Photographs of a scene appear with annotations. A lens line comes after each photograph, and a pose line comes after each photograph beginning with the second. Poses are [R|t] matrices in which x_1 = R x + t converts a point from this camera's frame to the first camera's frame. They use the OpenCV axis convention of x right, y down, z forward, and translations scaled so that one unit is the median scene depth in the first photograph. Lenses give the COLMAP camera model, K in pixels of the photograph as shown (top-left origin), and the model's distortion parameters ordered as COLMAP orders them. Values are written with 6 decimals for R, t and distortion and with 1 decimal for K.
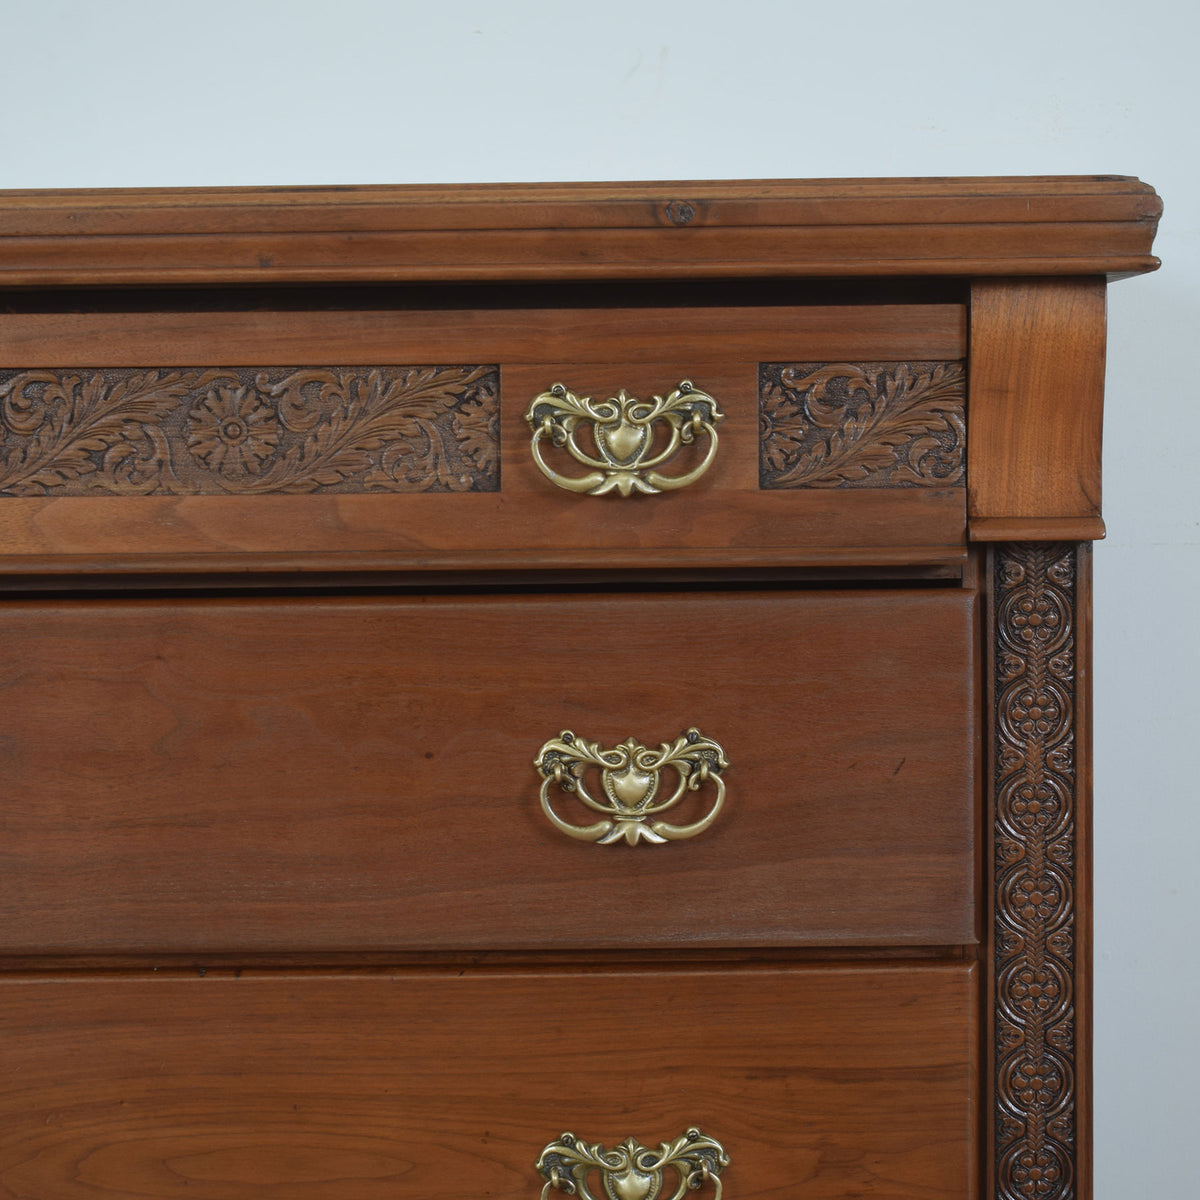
lens RADIAL K [[3032.7, 0, 600.0], [0, 3032.7, 600.0], [0, 0, 1]] dist [-0.011471, -0.040149]
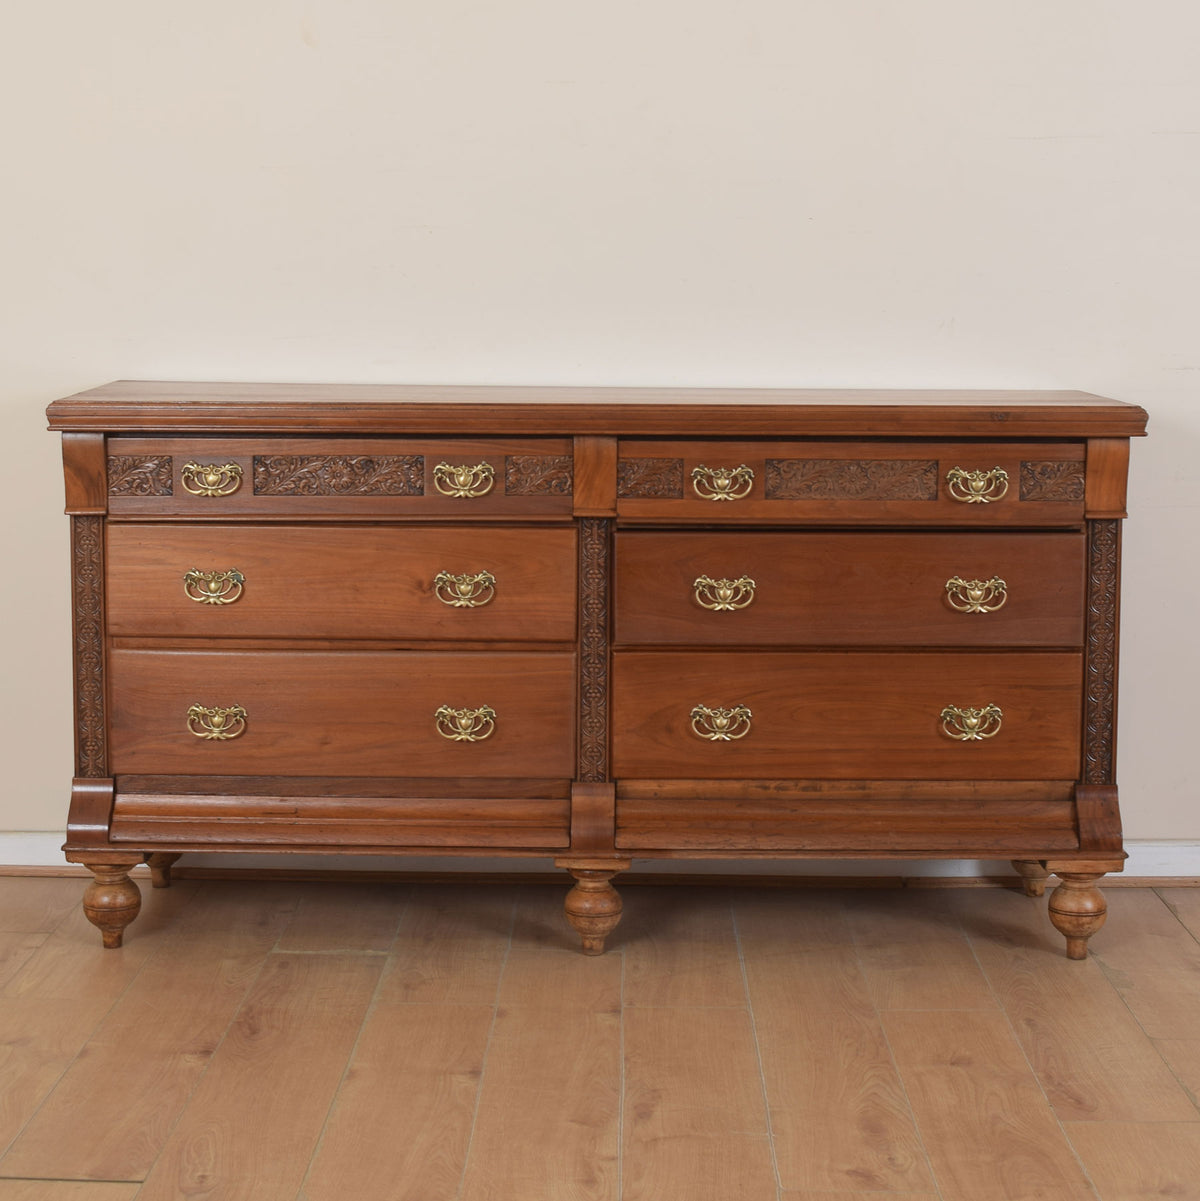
lens RADIAL K [[2391.7, 0, 598.8], [0, 2391.7, 438.2], [0, 0, 1]] dist [-0.047476, -0.108697]
pose [[0.999793, 0.016096, 0.012461, -0.416156], [-0.016131, 0.999866, 0.002694, -0.101199], [-0.012416, -0.002894, 0.999919, -1.477746]]
